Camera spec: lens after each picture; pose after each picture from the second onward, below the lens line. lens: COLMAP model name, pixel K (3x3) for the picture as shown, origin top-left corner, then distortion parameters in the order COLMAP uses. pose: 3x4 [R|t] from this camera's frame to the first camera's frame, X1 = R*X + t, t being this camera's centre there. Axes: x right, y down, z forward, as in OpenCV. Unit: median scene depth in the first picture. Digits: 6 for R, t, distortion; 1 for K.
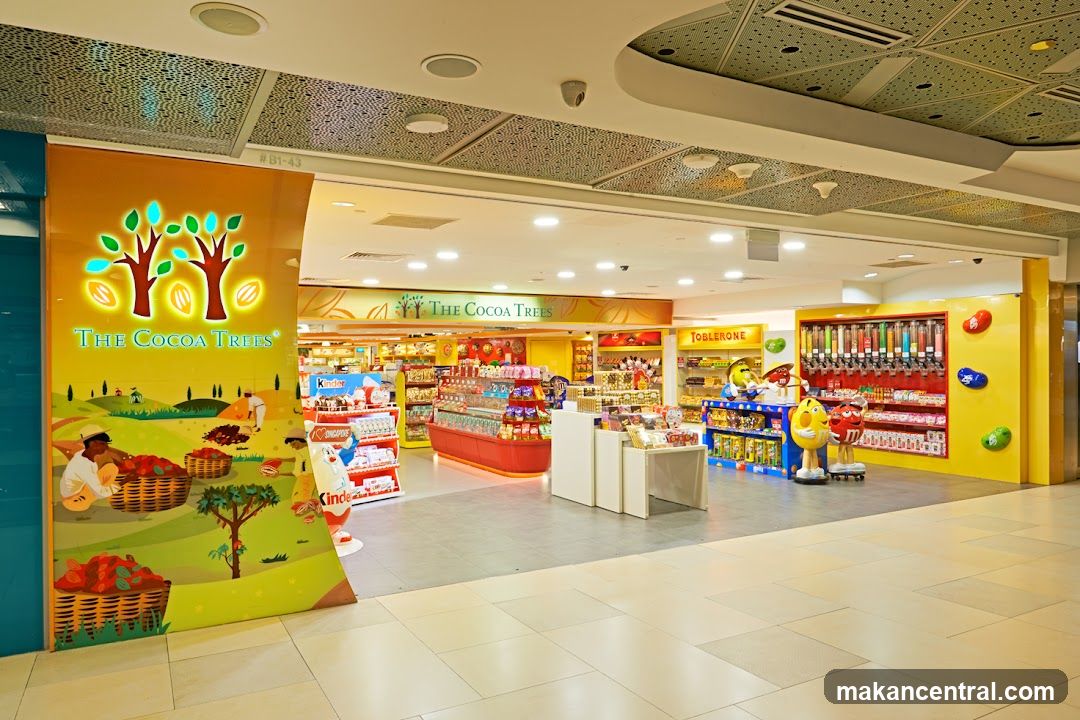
lens RADIAL K [[731.2, 0, 545.3], [0, 731.2, 358.5], [0, 0, 1]] dist [-0.024725, 0.007815]
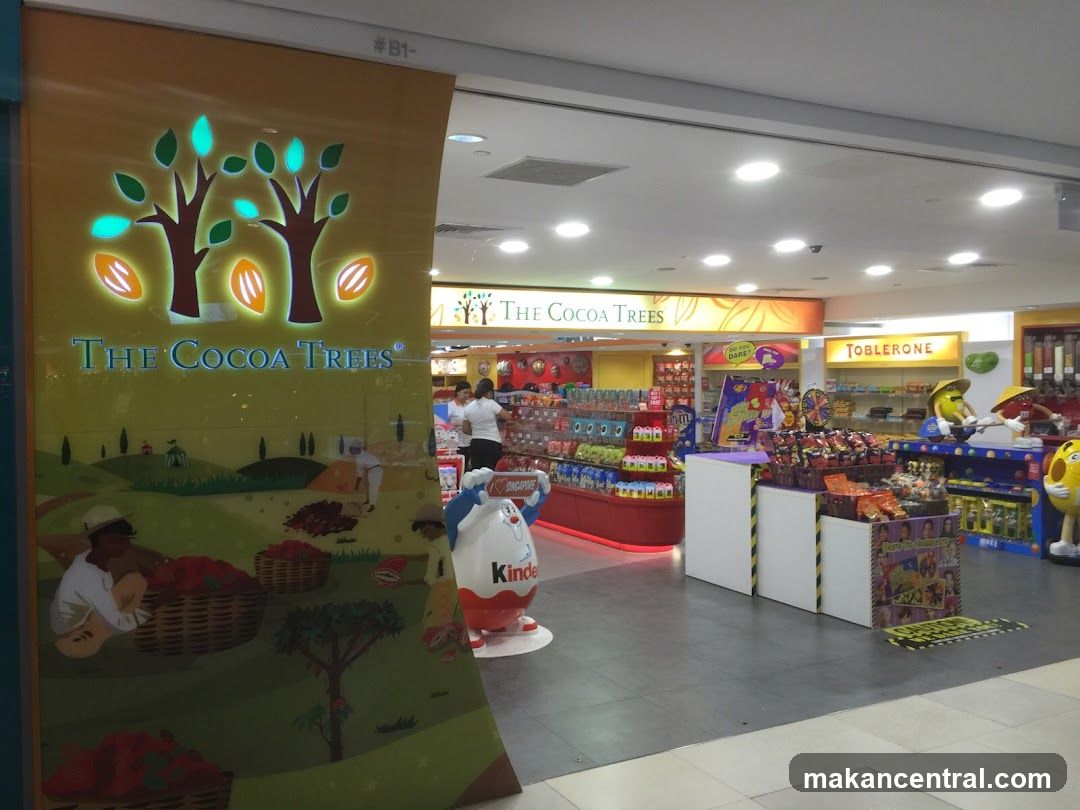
lens RADIAL K [[918.6, 0, 538.3], [0, 918.6, 395.3], [0, 0, 1]] dist [0.038708, -0.069793]
pose [[0.999720, 0.000129, -0.023663, -0.244791], [0.000318, 0.999822, 0.018877, -0.008637], [0.023662, -0.018879, 0.999542, 0.260899]]
